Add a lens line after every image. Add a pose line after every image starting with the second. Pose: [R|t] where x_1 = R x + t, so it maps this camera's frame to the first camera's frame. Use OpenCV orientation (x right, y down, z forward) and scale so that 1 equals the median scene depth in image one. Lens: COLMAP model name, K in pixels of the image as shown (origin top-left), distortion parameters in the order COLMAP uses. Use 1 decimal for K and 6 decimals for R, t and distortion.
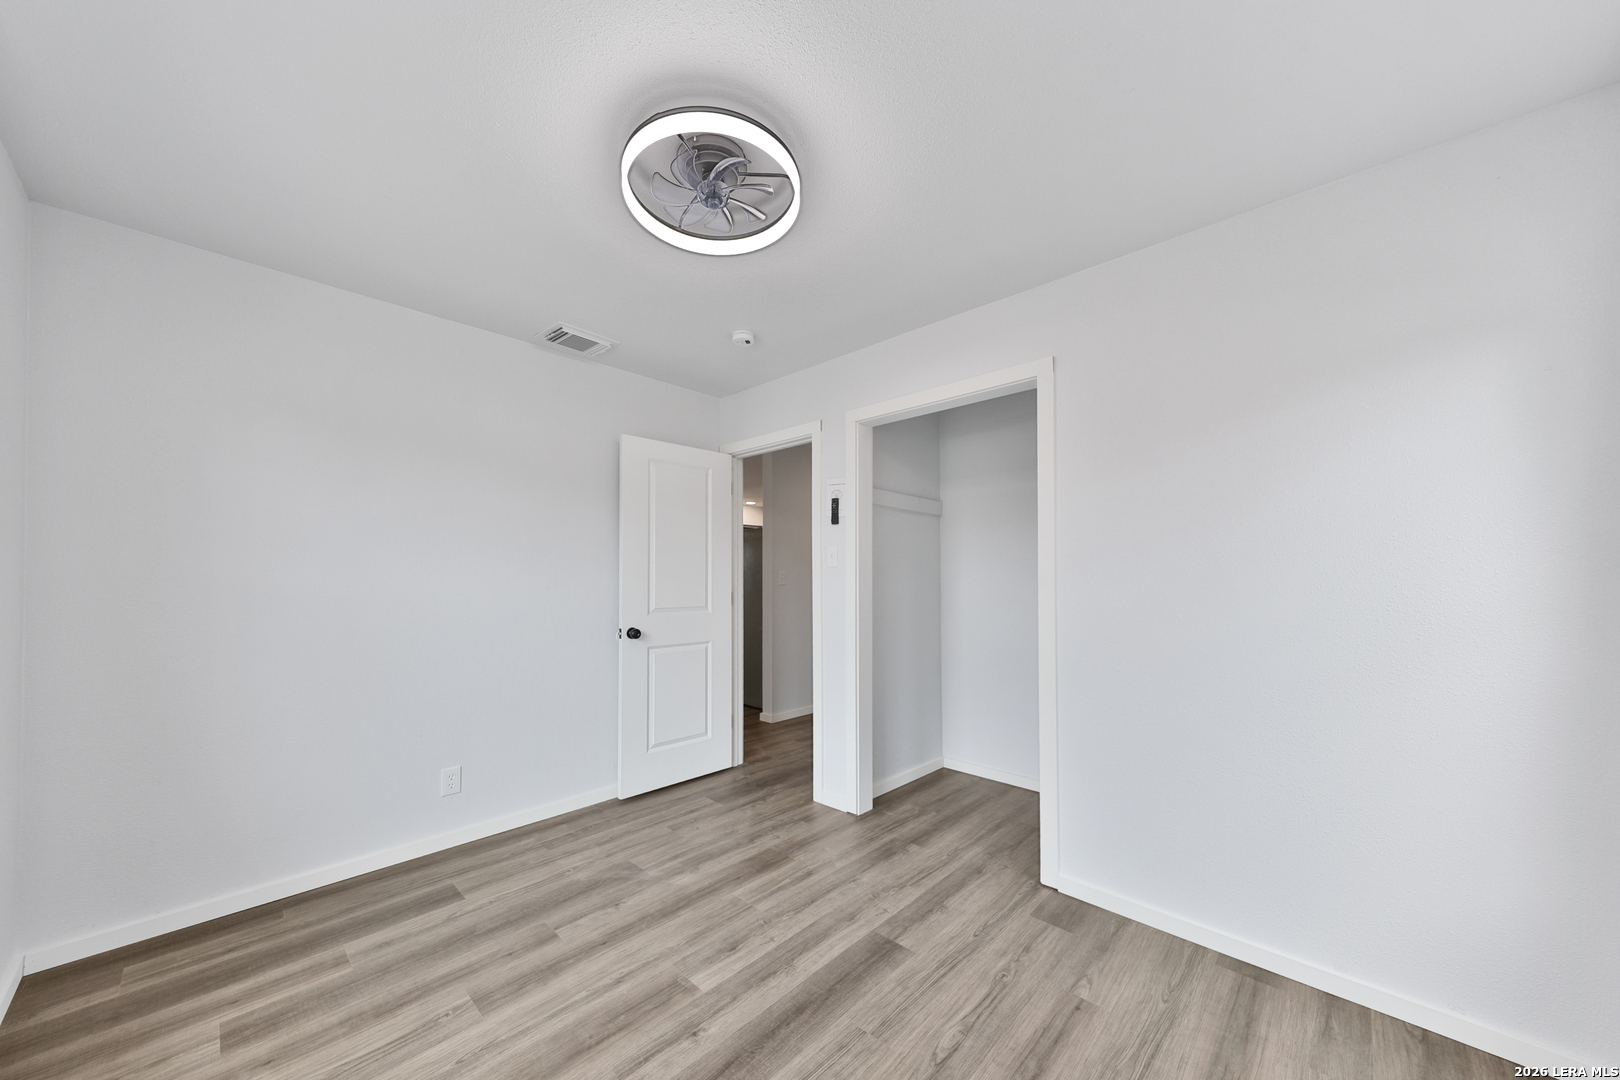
lens RADIAL K [[561.3, 0, 816.7], [0, 561.3, 567.7], [0, 0, 1]] dist [0.002179, 0.000019]
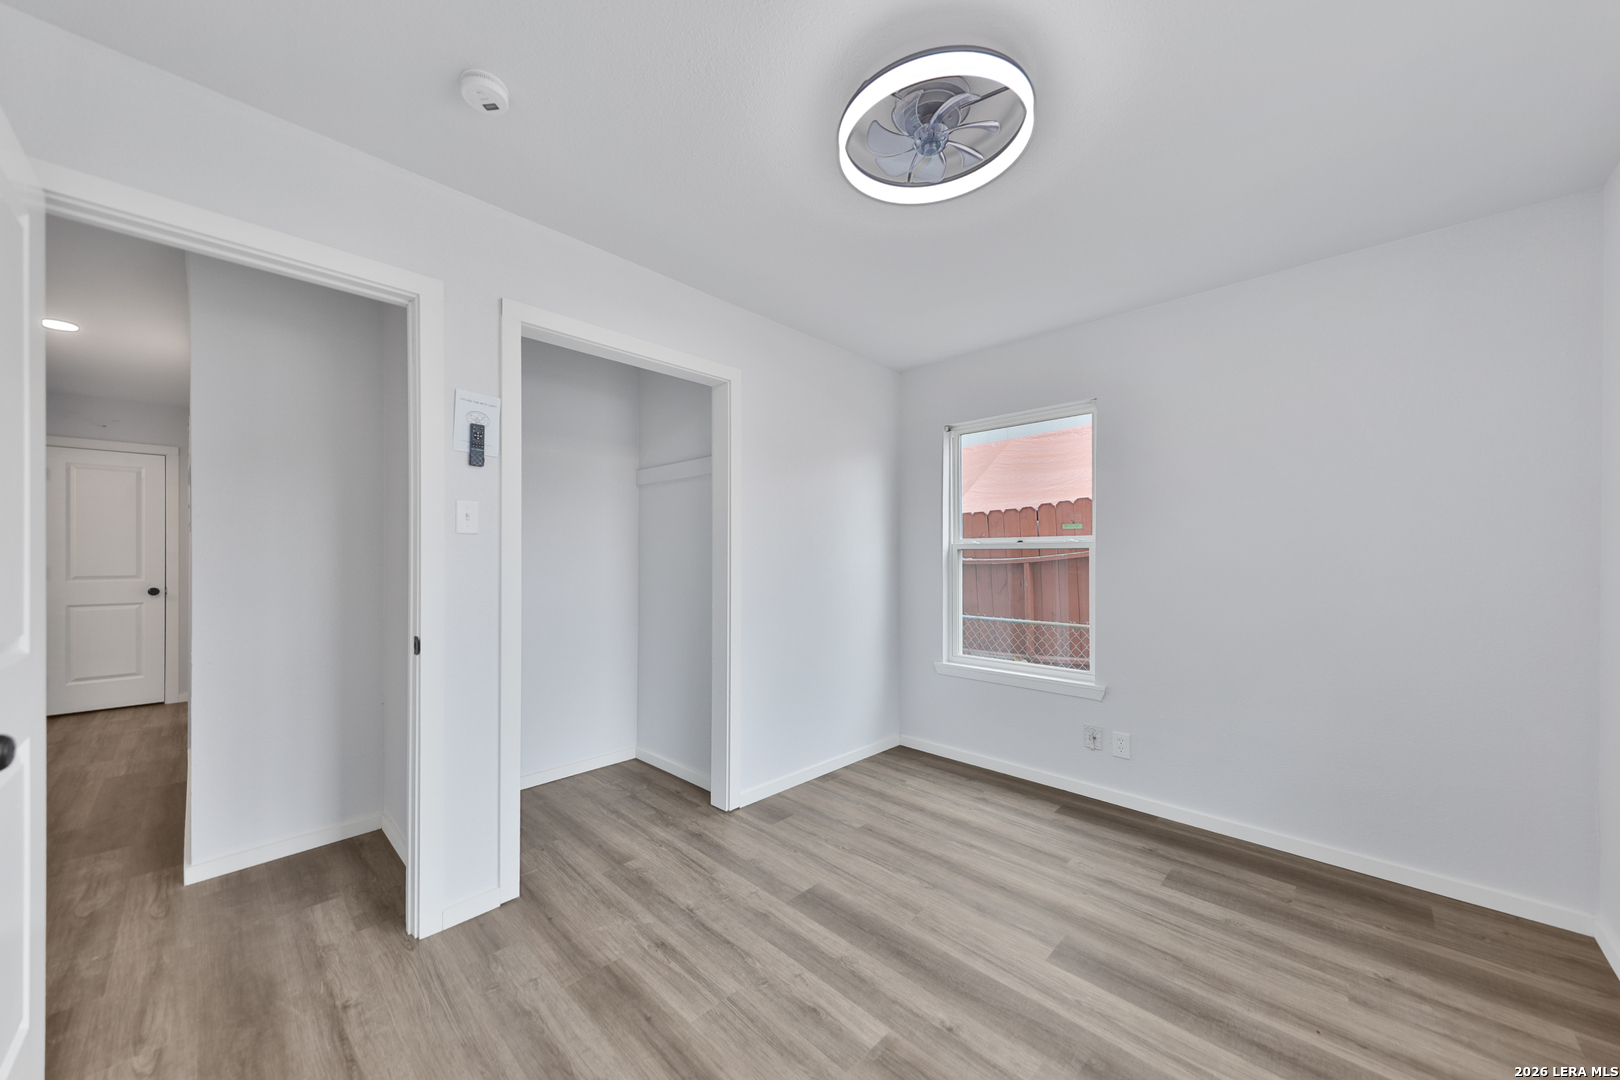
lens RADIAL K [[566.1, 0, 811.9], [0, 566.1, 548.5], [0, 0, 1]] dist [0.009041, -0.000072]
pose [[0.027289, 0.007076, 0.999603, -0.981784], [-0.021485, 0.999748, -0.006490, 0.018999], [-0.999397, -0.021299, 0.027434, 1.004382]]
